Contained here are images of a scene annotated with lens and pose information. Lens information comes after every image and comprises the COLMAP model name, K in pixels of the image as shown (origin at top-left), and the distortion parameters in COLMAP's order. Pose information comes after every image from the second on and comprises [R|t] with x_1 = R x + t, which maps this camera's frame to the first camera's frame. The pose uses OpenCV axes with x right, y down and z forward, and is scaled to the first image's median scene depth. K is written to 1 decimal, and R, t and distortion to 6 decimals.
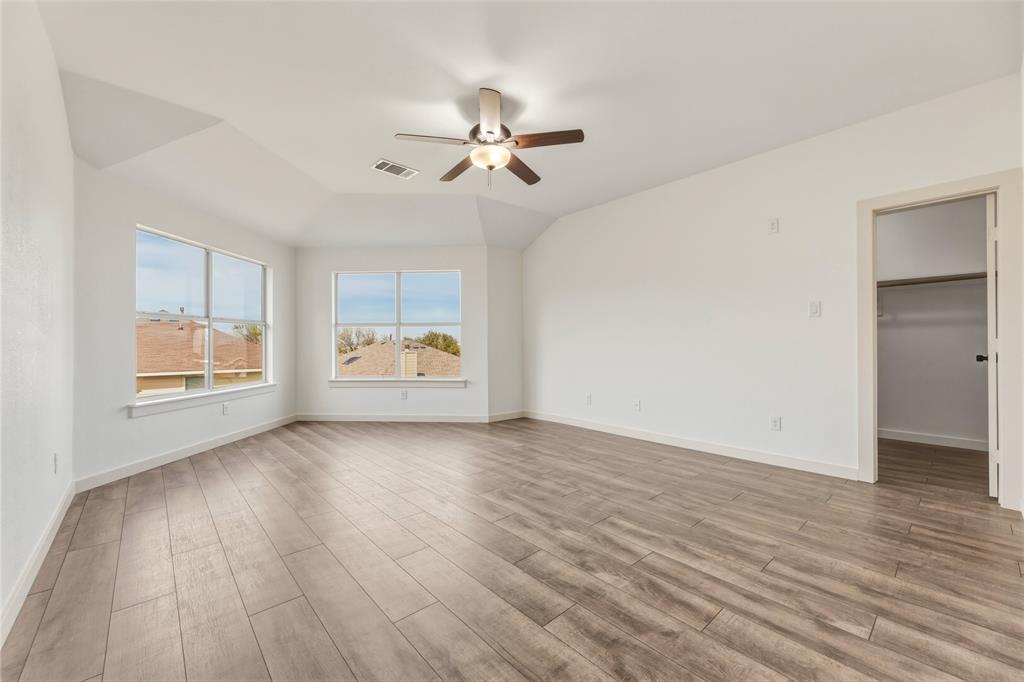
lens RADIAL K [[426.5, 0, 512.0], [0, 426.5, 341.0], [0, 0, 1]] dist [-0.000855, -0.000154]
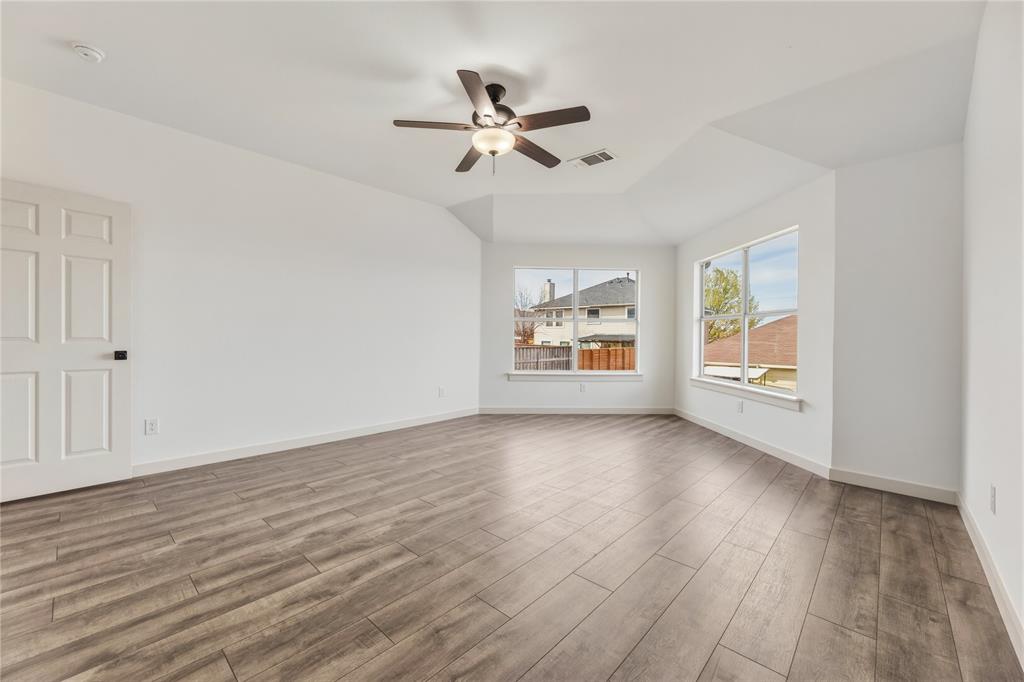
lens RADIAL K [[426.5, 0, 512.0], [0, 426.5, 341.0], [0, 0, 1]] dist [-0.000855, -0.000154]
pose [[0.055297, 0.014444, -0.998365, 1.341528], [-0.001083, 0.999896, 0.014406, -0.009873], [0.998469, 0.000285, 0.055307, 1.457230]]
